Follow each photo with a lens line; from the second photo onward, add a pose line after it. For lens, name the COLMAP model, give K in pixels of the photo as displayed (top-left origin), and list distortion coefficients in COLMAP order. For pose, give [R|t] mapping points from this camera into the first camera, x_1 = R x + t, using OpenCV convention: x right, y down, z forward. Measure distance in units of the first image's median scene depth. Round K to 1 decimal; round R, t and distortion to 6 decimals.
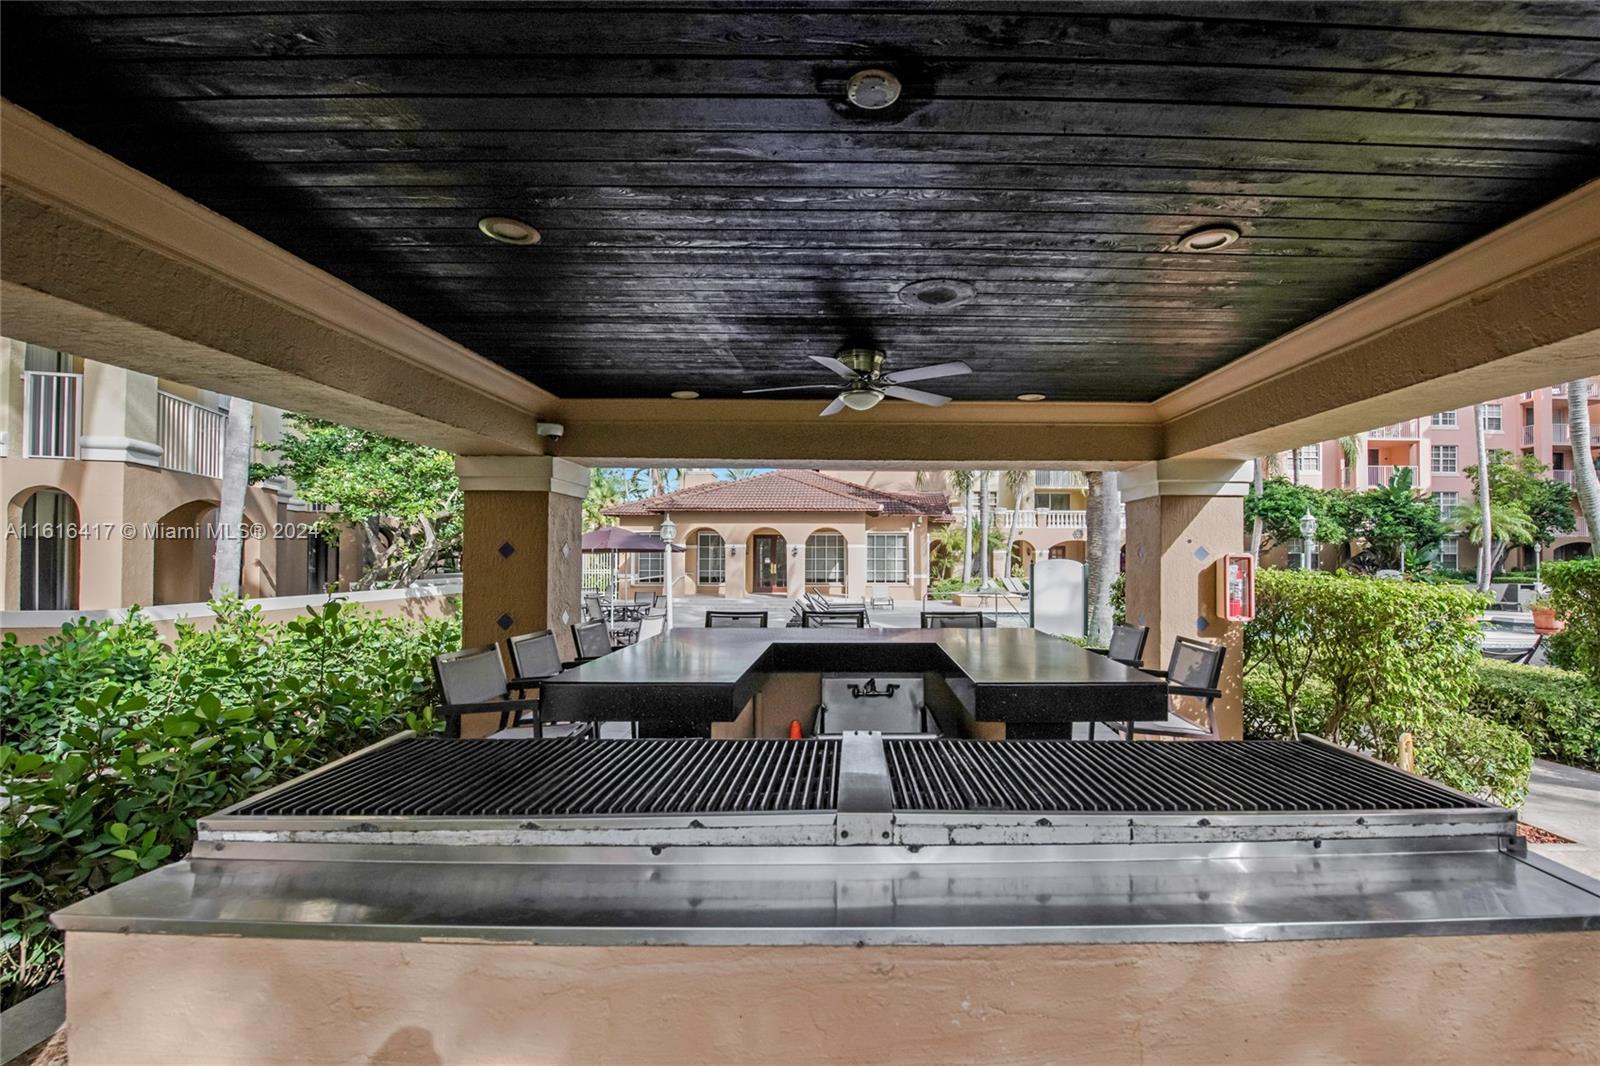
lens RADIAL K [[606.9, 0, 806.6], [0, 606.9, 546.2], [0, 0, 1]] dist [-0.001322, -0.000038]
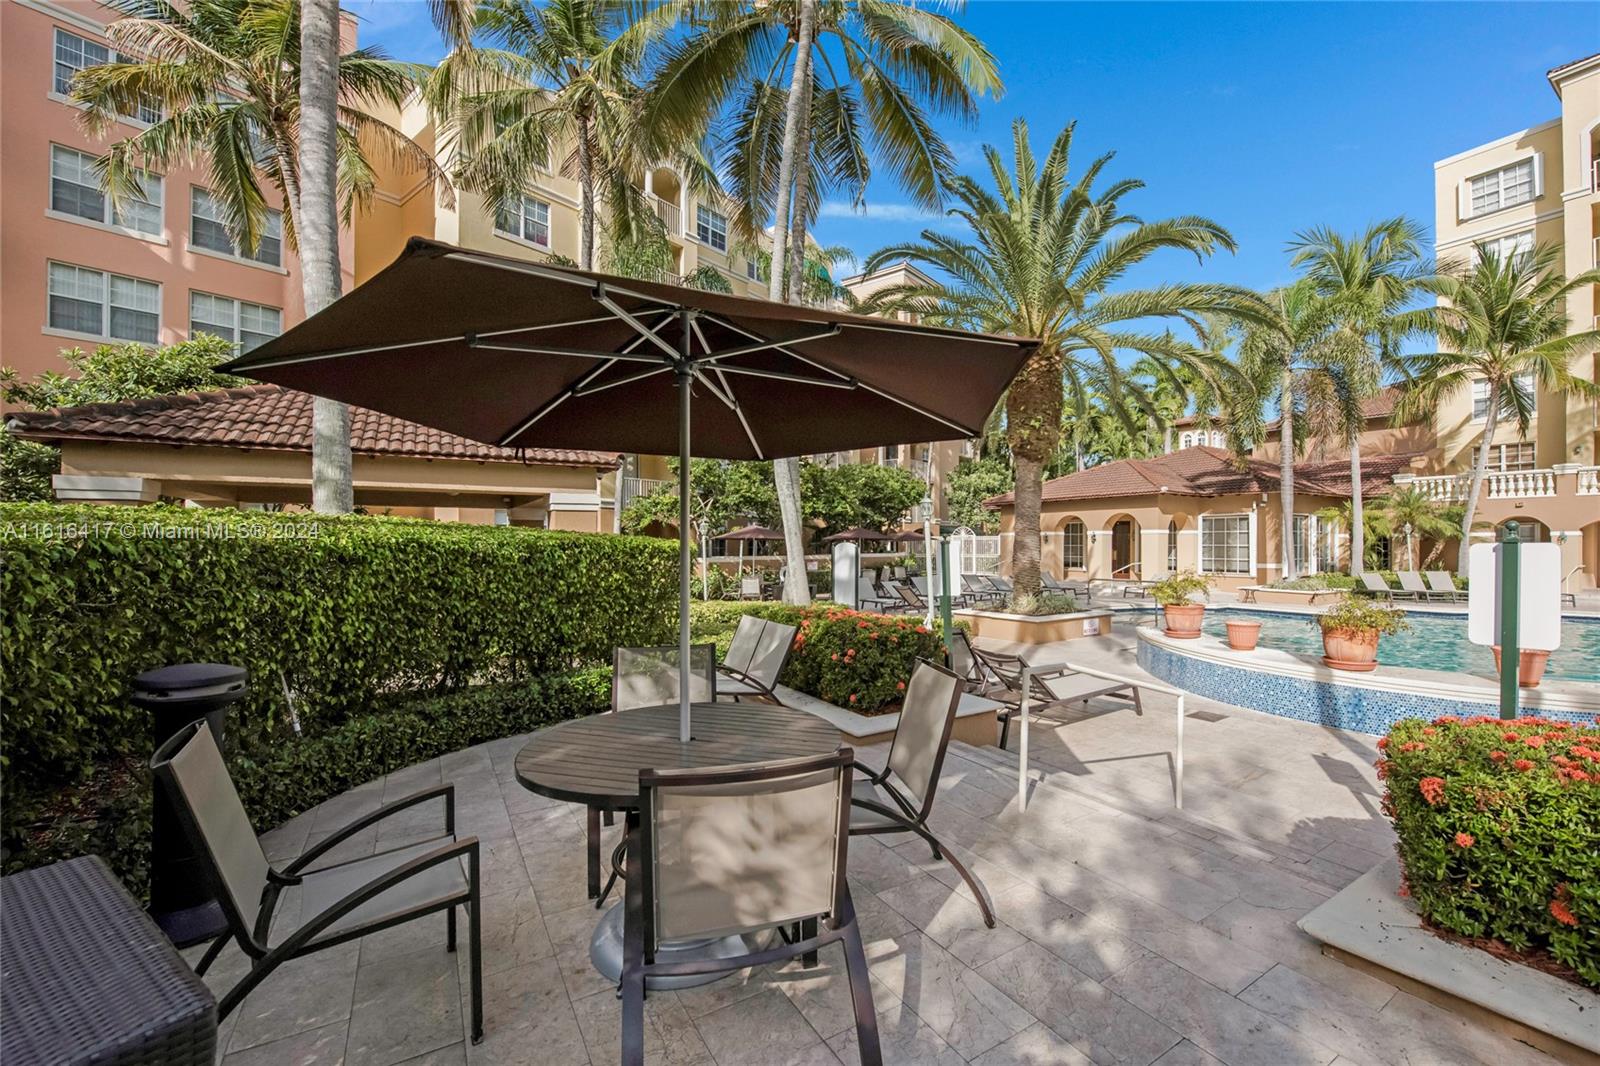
lens RADIAL K [[606.9, 0, 806.6], [0, 606.9, 546.2], [0, 0, 1]] dist [-0.001322, -0.000038]
pose [[0.601795, -0.001265, -0.798650, 0.490267], [0.013868, 0.999865, 0.008865, 0.006704], [0.798530, -0.016411, 0.601731, -0.007679]]
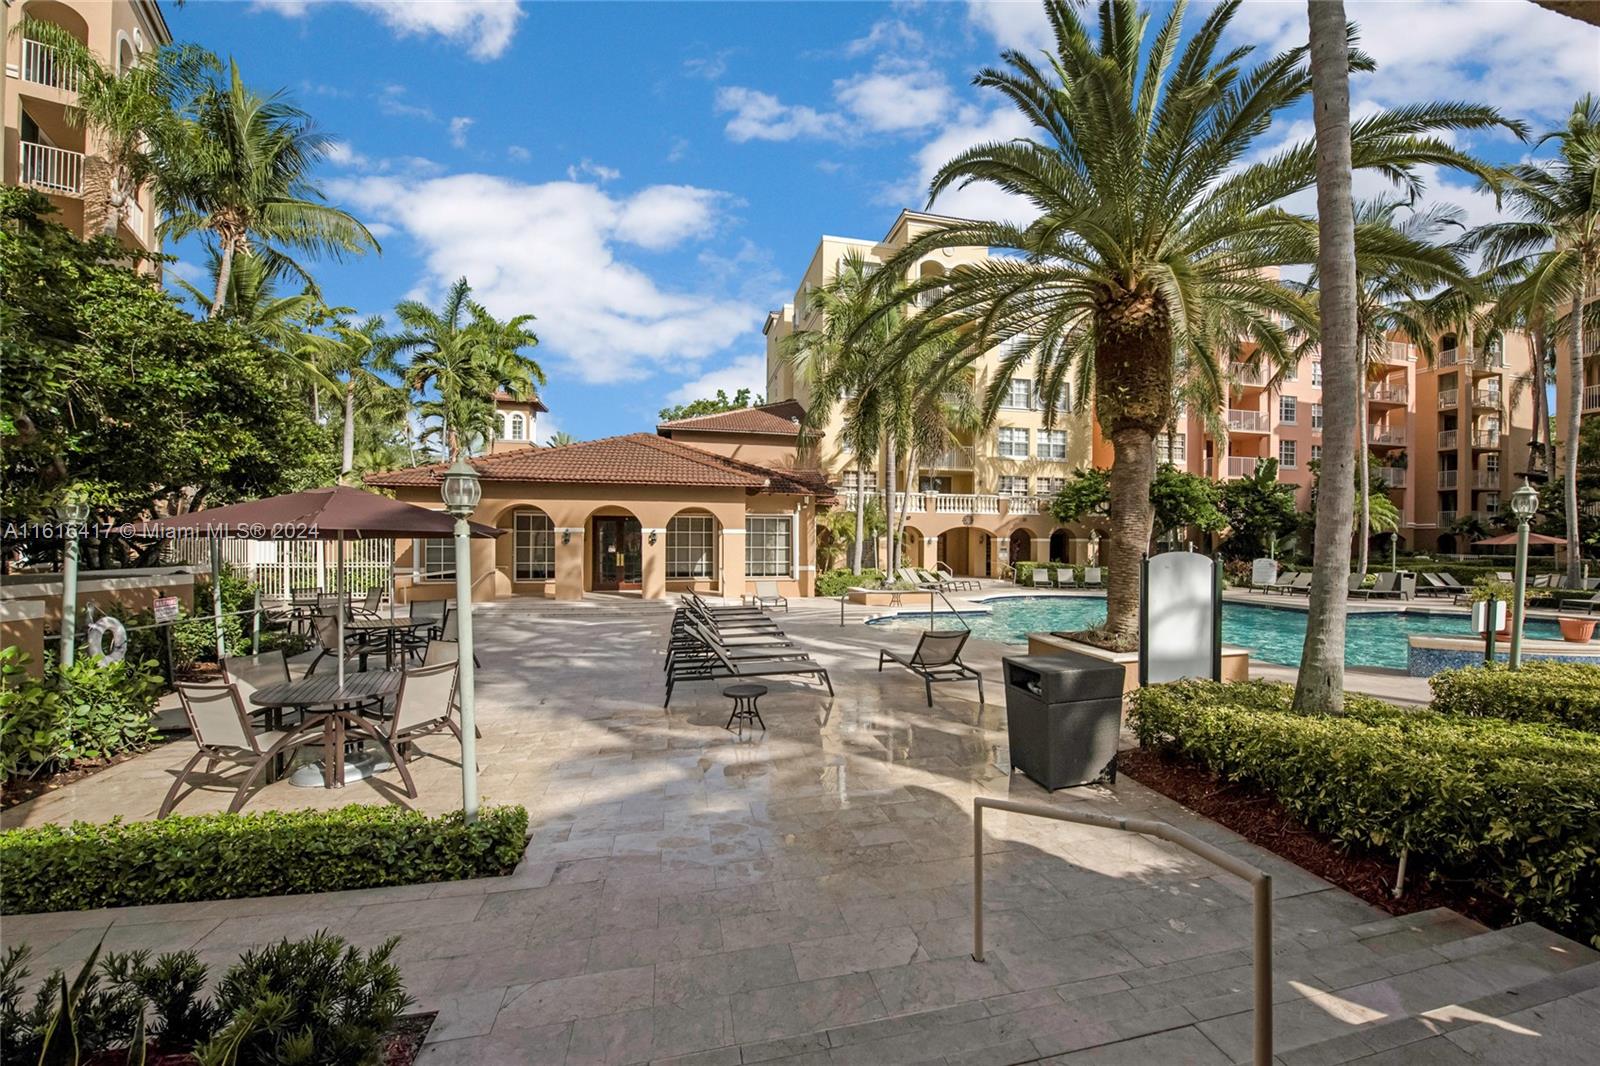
lens RADIAL K [[606.9, 0, 806.6], [0, 606.9, 546.2], [0, 0, 1]] dist [-0.001322, -0.000038]
pose [[0.961149, 0.000264, 0.276032, -0.042582], [-0.006276, 0.999762, 0.020895, 0.001936], [-0.275960, -0.021816, 0.960921, 0.197487]]
